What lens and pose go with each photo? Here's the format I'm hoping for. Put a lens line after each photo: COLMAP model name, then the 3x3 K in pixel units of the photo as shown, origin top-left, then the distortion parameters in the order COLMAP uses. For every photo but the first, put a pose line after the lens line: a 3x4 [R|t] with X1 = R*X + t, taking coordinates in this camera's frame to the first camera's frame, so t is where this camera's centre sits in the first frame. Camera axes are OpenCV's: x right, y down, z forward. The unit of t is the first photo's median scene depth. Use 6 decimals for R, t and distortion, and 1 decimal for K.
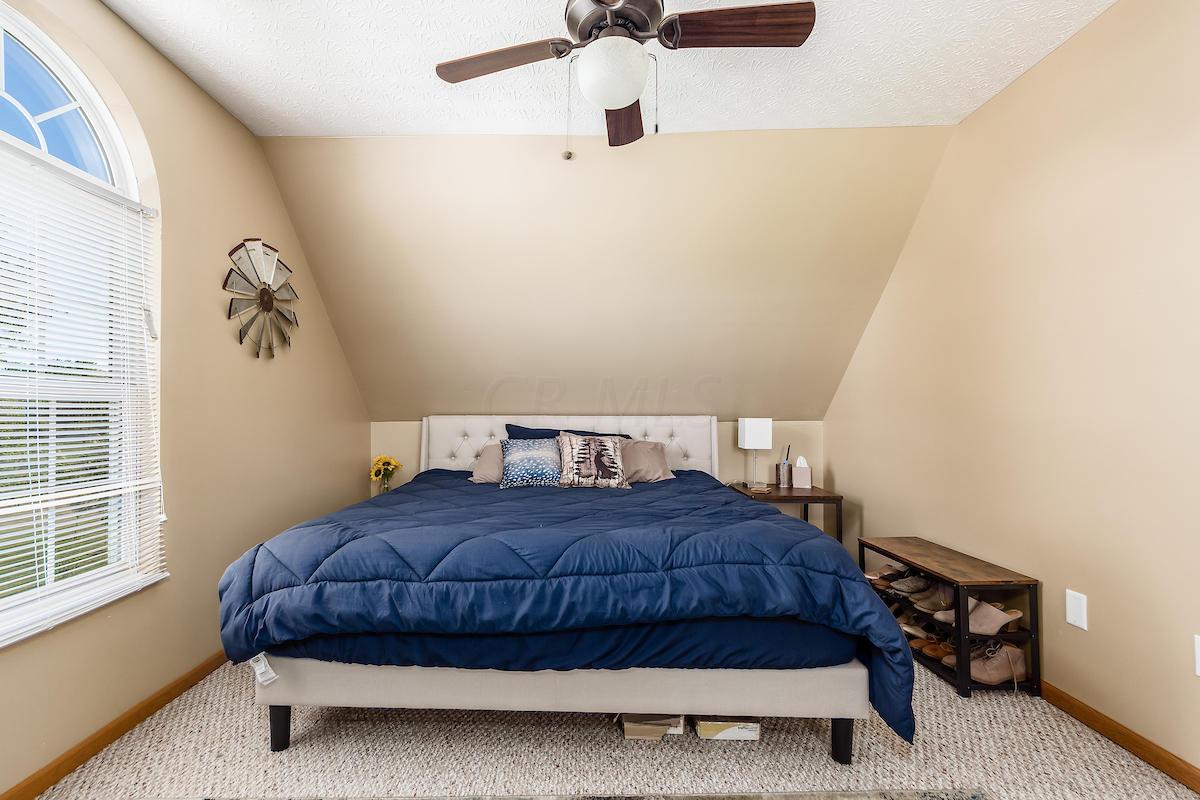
lens RADIAL K [[534.3, 0, 539.0], [0, 534.3, 426.5], [0, 0, 1]] dist [0.003490, -0.000619]
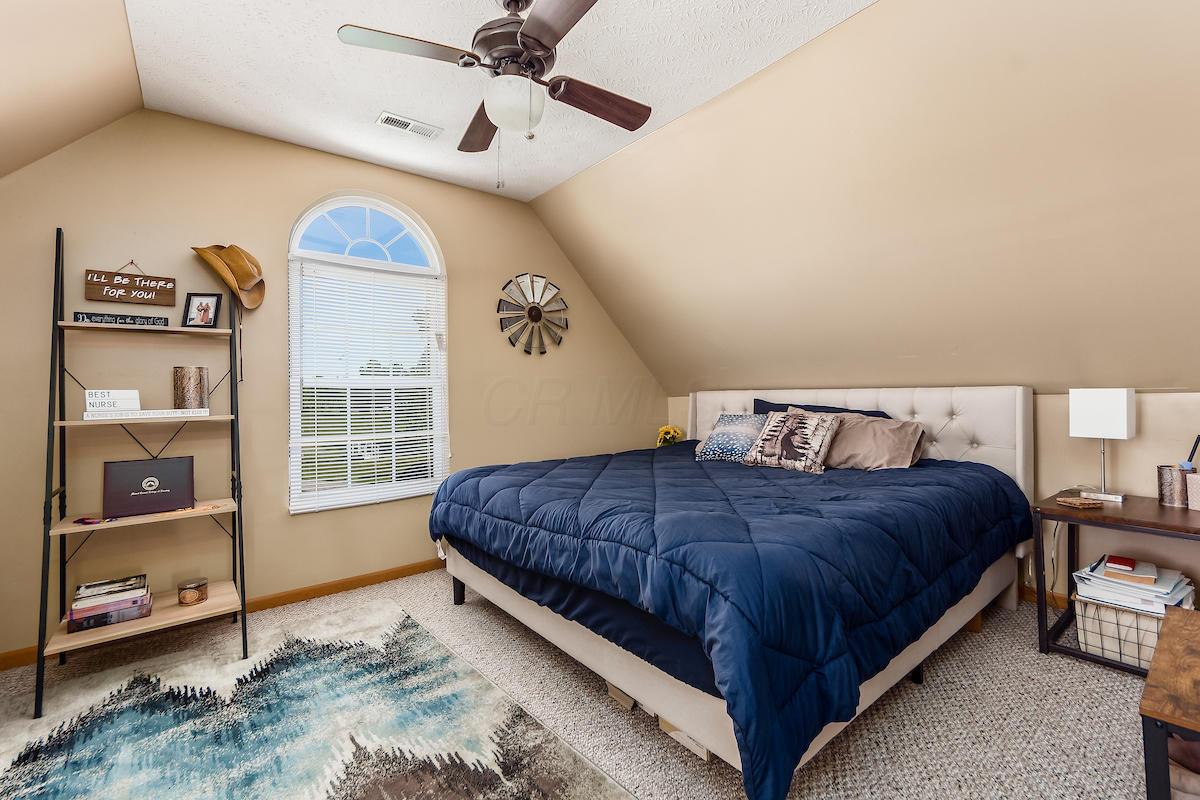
lens RADIAL K [[501.2, 0, 594.4], [0, 501.2, 395.9], [0, 0, 1]] dist [0.003080, -0.000690]
pose [[0.660248, -0.007109, -0.751014, 0.540102], [-0.001049, 0.999946, -0.010387, -0.000410], [0.751047, 0.007646, 0.660205, 0.197621]]
